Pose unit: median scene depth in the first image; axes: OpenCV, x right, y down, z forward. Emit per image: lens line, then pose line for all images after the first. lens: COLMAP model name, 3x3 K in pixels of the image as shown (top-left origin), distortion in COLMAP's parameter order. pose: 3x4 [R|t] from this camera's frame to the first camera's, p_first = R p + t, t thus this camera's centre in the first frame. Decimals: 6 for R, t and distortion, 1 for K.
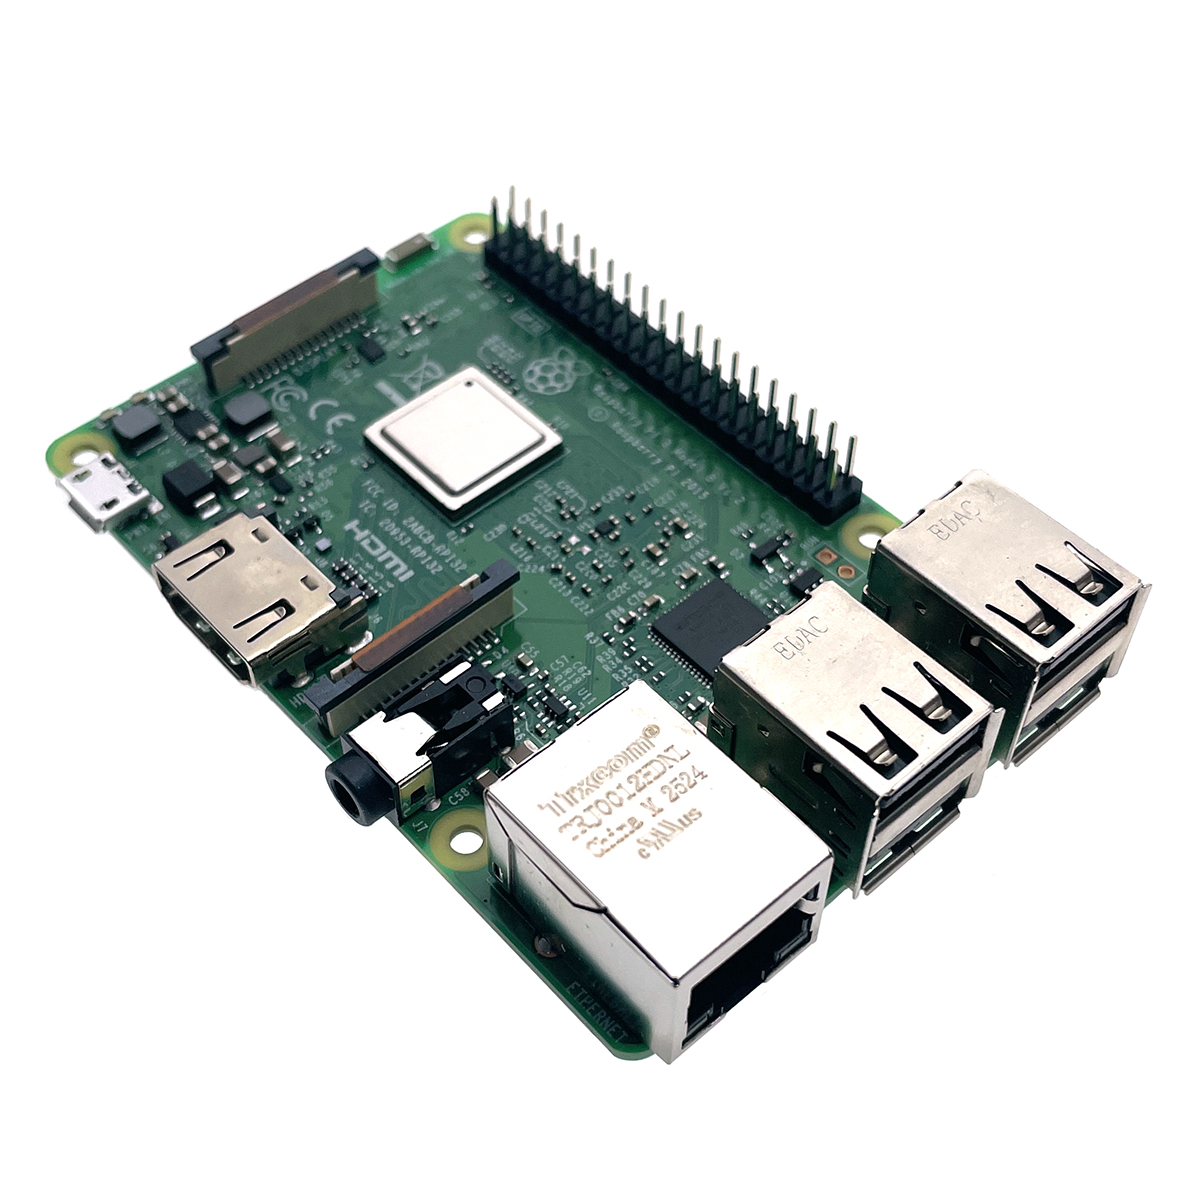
lens RADIAL K [[1779.6, 0, 555.4], [0, 1779.6, 600.4], [0, 0, 1]] dist [0.107767, -0.118089]
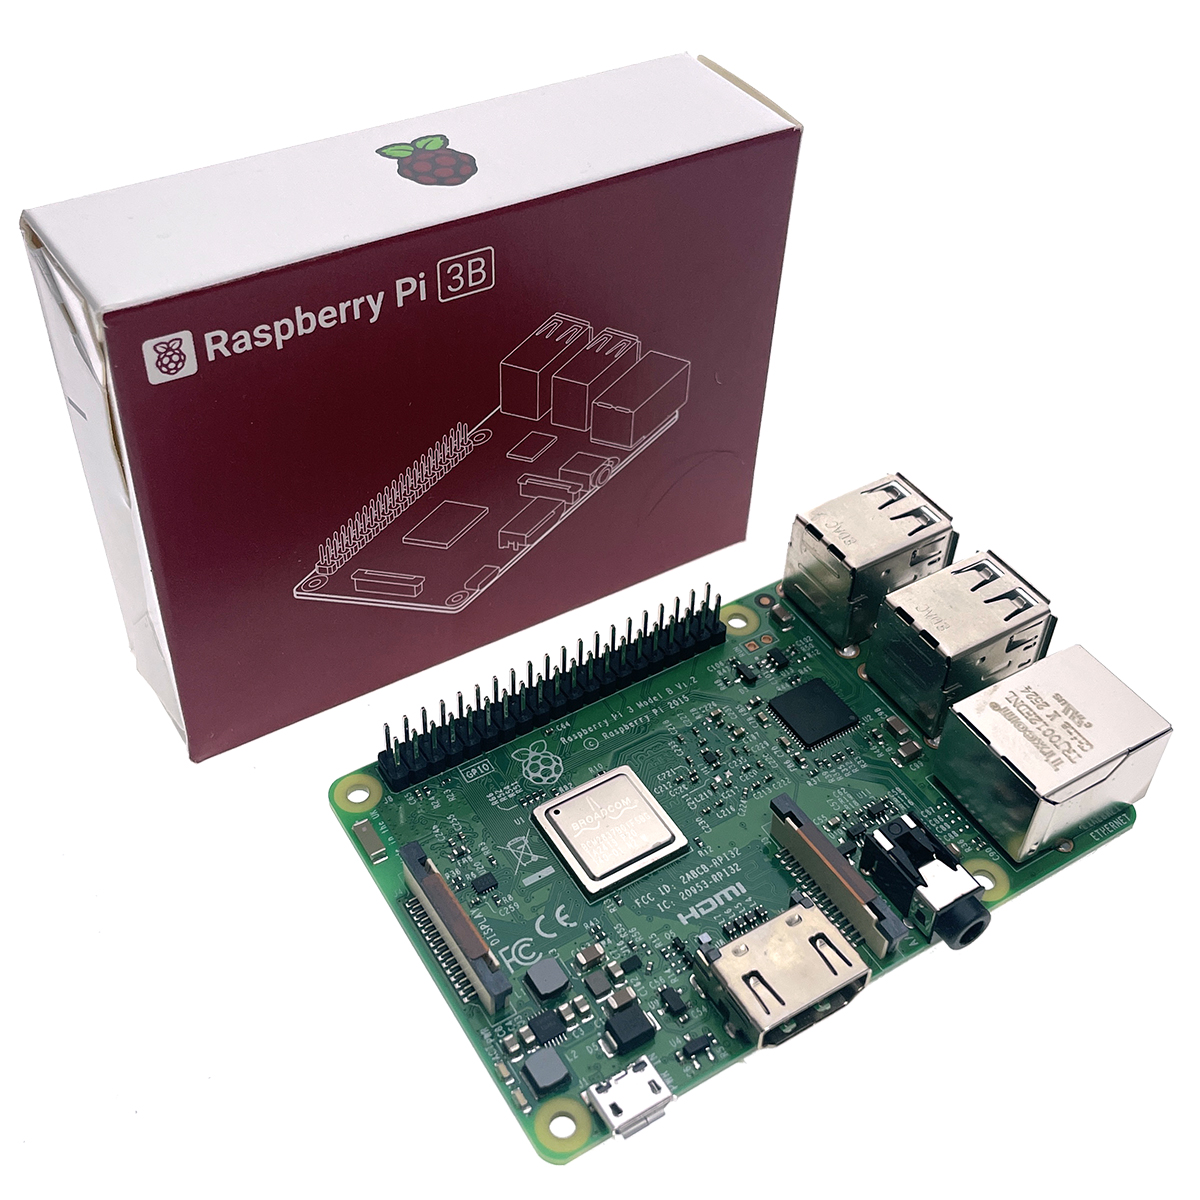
lens RADIAL K [[1535.6, 0, 570.3], [0, 1535.6, 519.8], [0, 0, 1]] dist [0.138373, -0.452920]
pose [[0.169709, -0.653482, 0.737672, -0.783438], [0.756915, 0.565778, 0.327070, -0.645652], [-0.631093, 0.502848, 0.590648, 0.300661]]
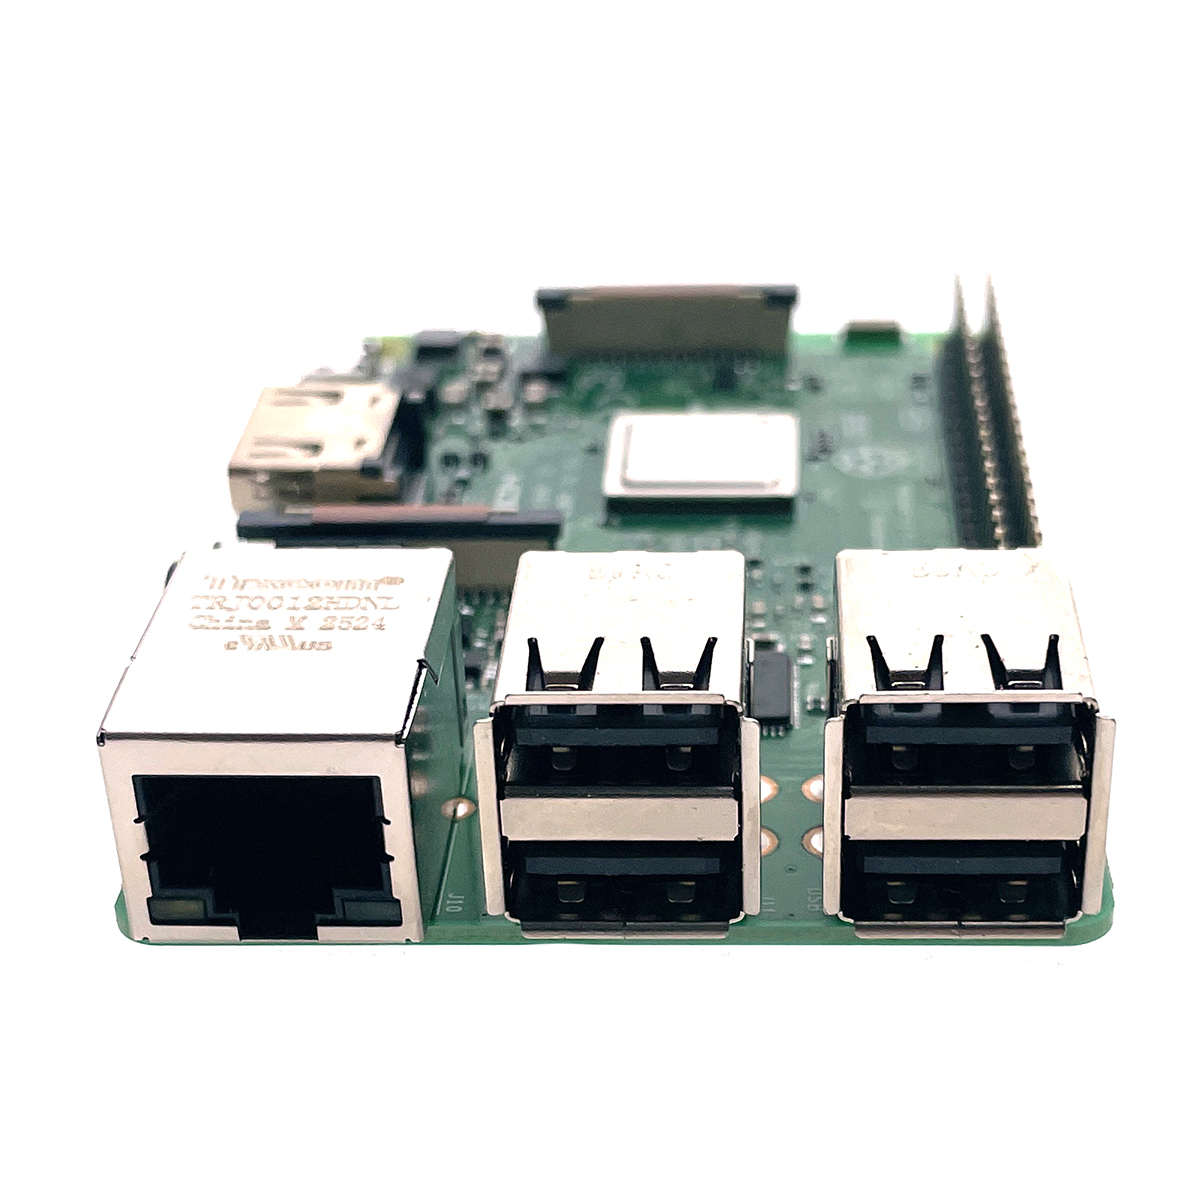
lens RADIAL K [[2445.8, 0, 763.1], [0, 2445.8, 600.0], [0, 0, 1]] dist [-0.000350, -0.086536]
pose [[0.747878, 0.329164, -0.576480, 0.662130], [-0.521938, 0.828170, -0.204244, 0.180433], [0.410193, 0.453637, 0.791173, 0.218396]]
